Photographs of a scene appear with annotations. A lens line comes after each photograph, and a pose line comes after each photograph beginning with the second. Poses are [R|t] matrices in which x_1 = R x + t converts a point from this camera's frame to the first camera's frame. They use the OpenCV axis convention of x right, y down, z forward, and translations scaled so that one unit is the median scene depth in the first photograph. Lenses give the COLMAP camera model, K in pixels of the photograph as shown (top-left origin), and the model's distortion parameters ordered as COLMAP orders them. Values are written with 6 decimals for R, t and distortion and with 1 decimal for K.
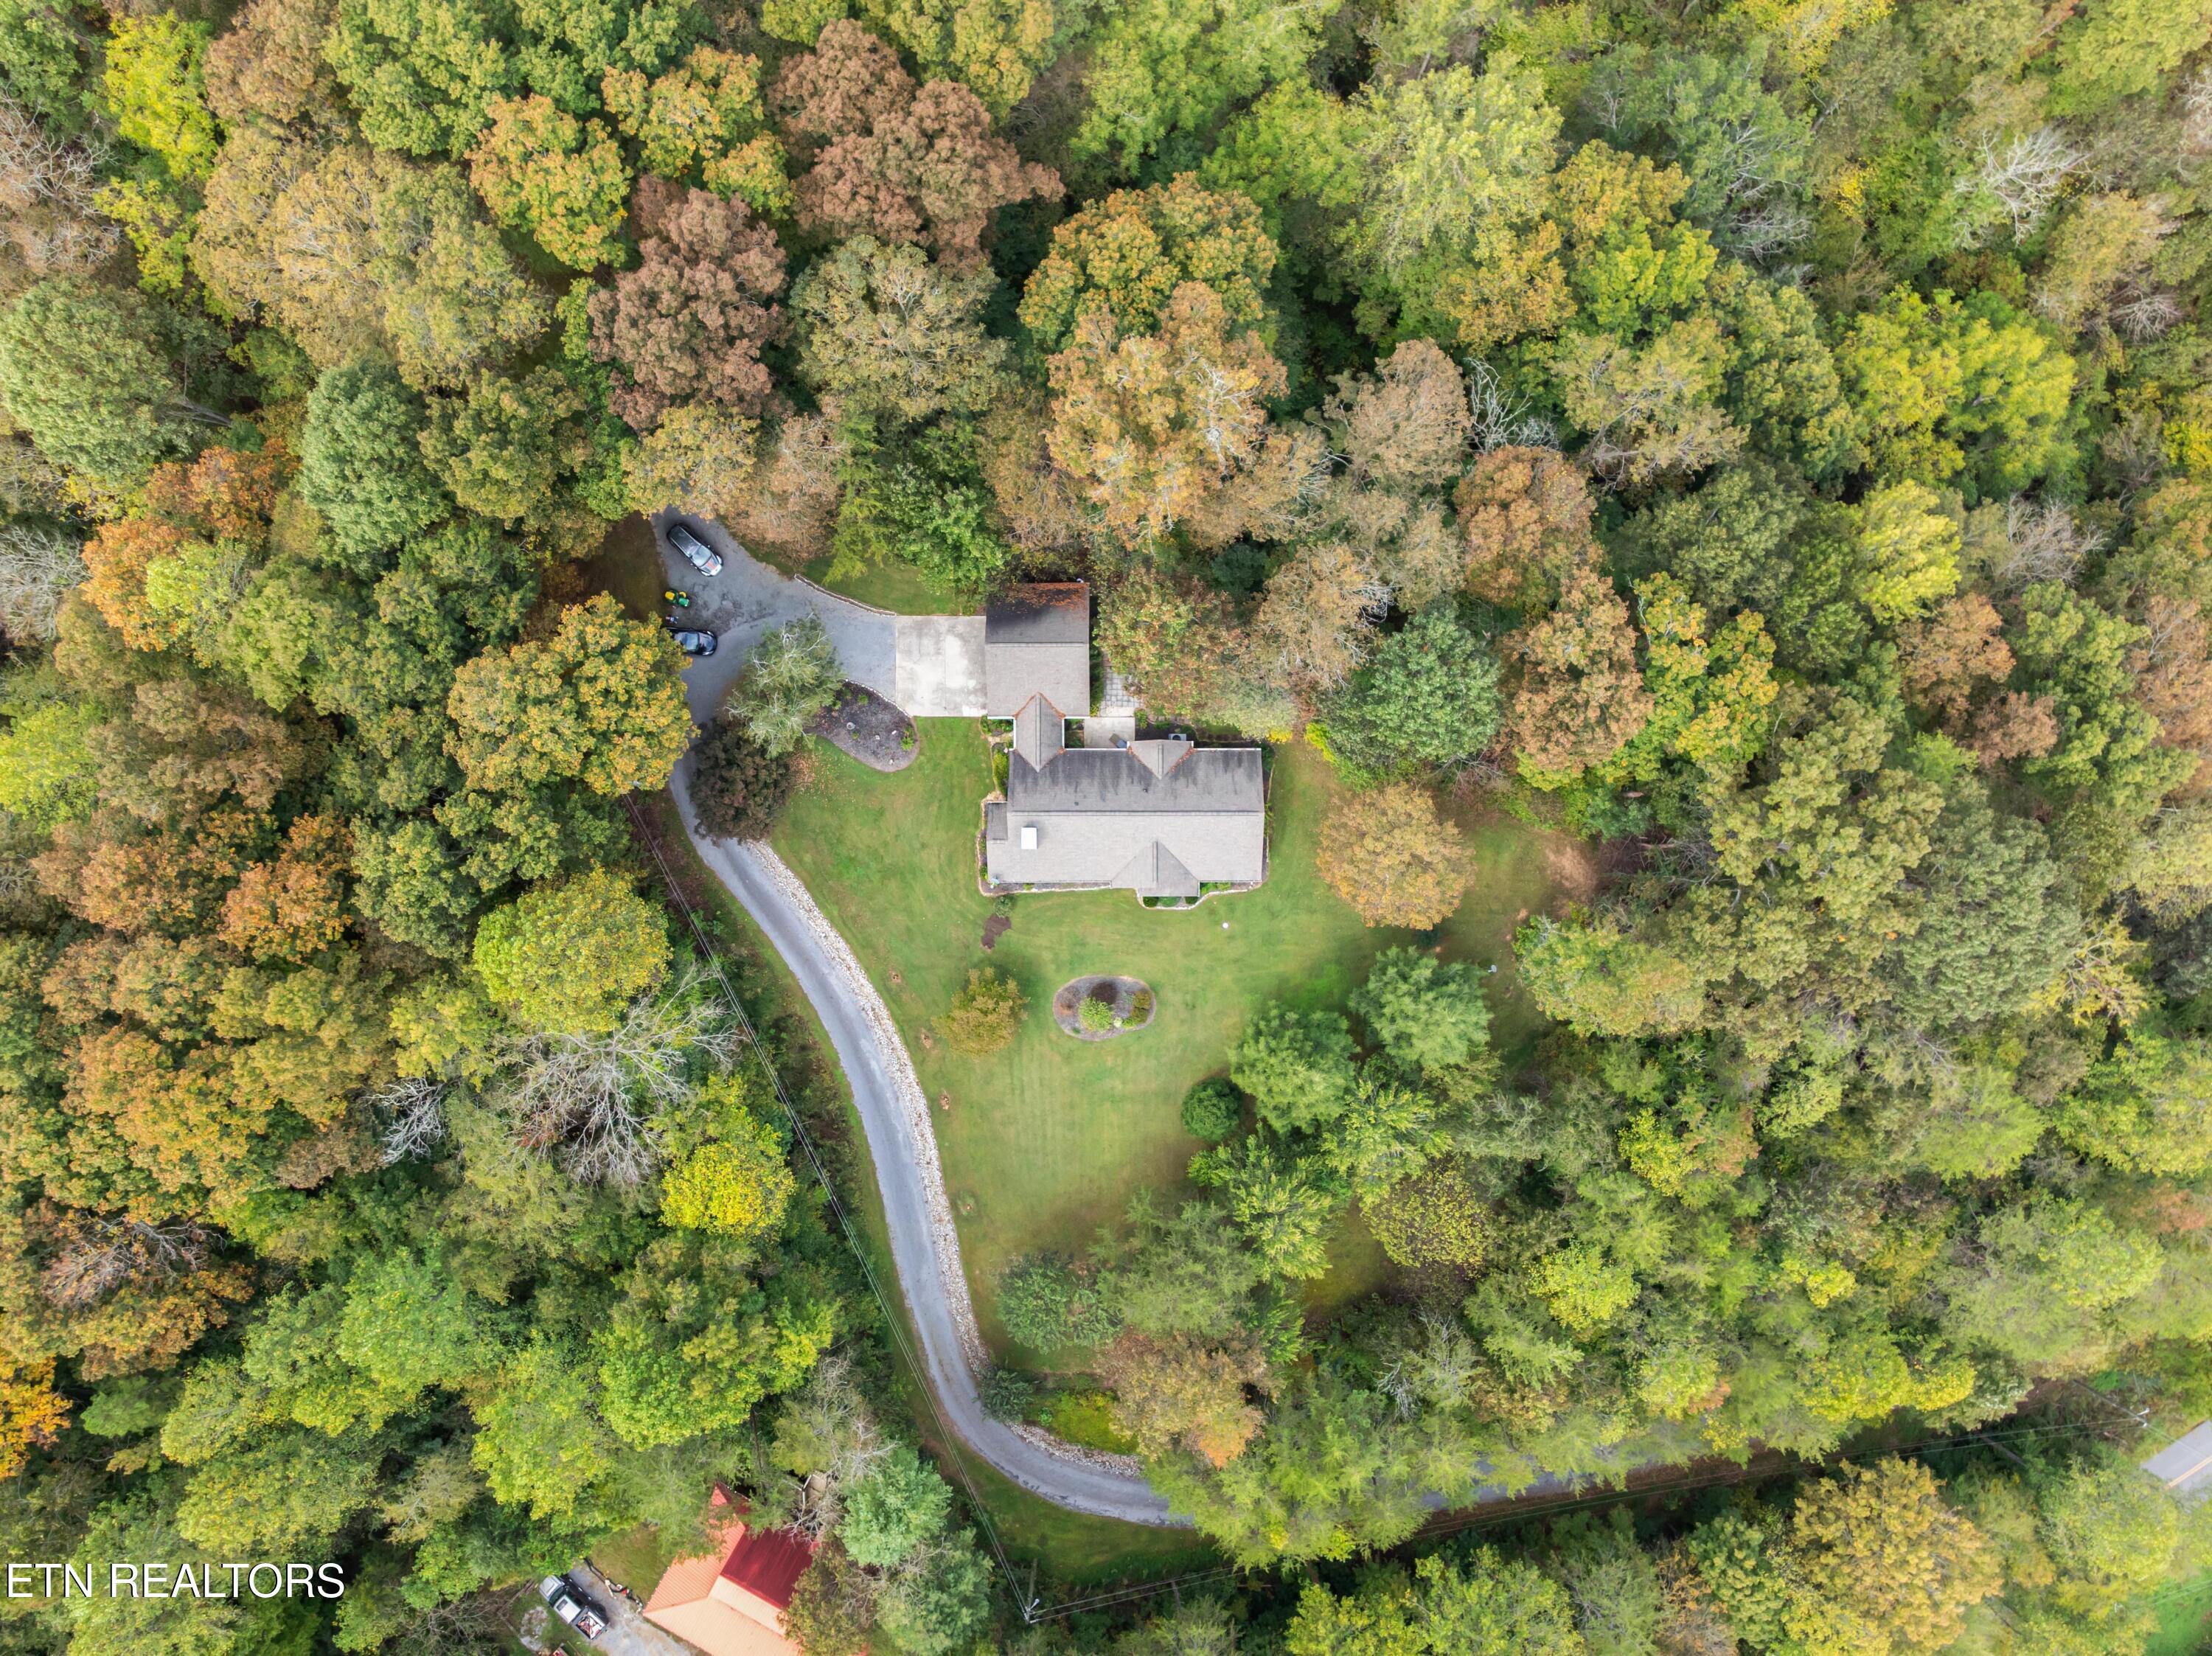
lens RADIAL K [[1543.5, 0, 1109.8], [0, 1543.5, 747.8], [0, 0, 1]] dist [-0.048535, -0.000584]
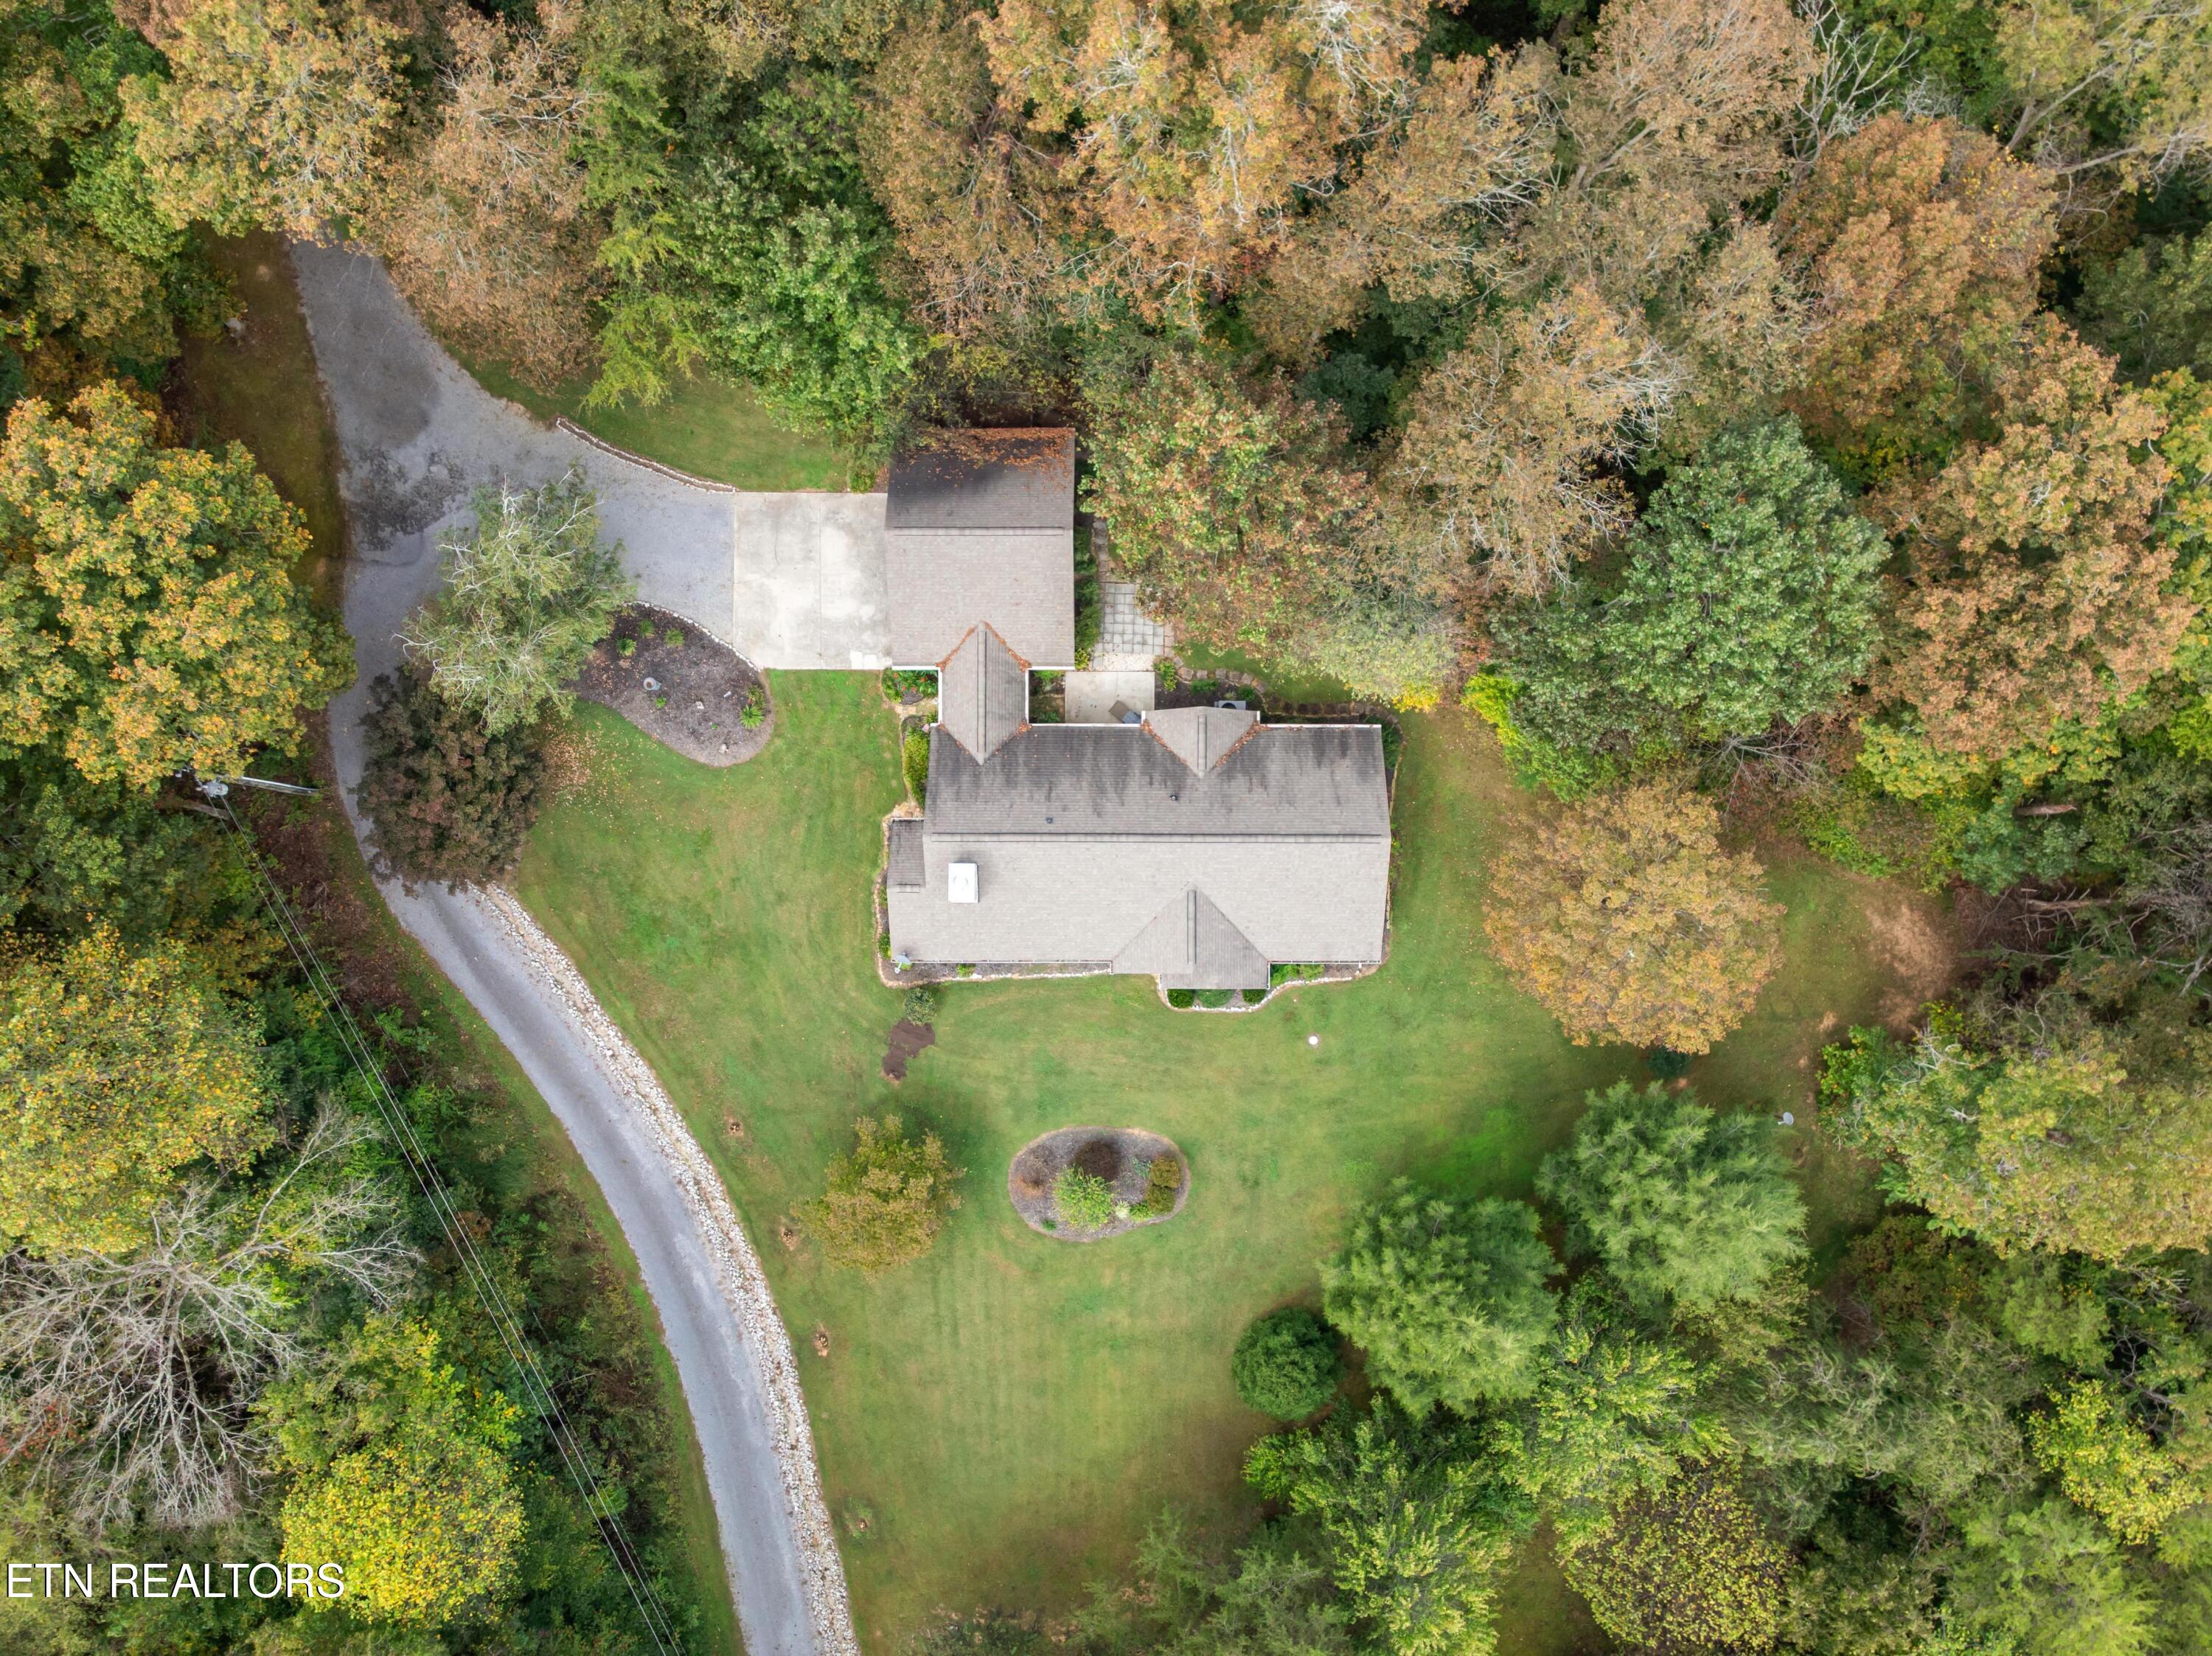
lens RADIAL K [[1557.7, 0, 1106.0], [0, 1557.7, 828.0], [0, 0, 1]] dist [-0.035586, -0.003304]
pose [[0.999992, 0.003956, -0.000478, -0.001112], [-0.003955, 0.999991, 0.001735, 0.038179], [0.000485, -0.001733, 0.999998, 0.447791]]
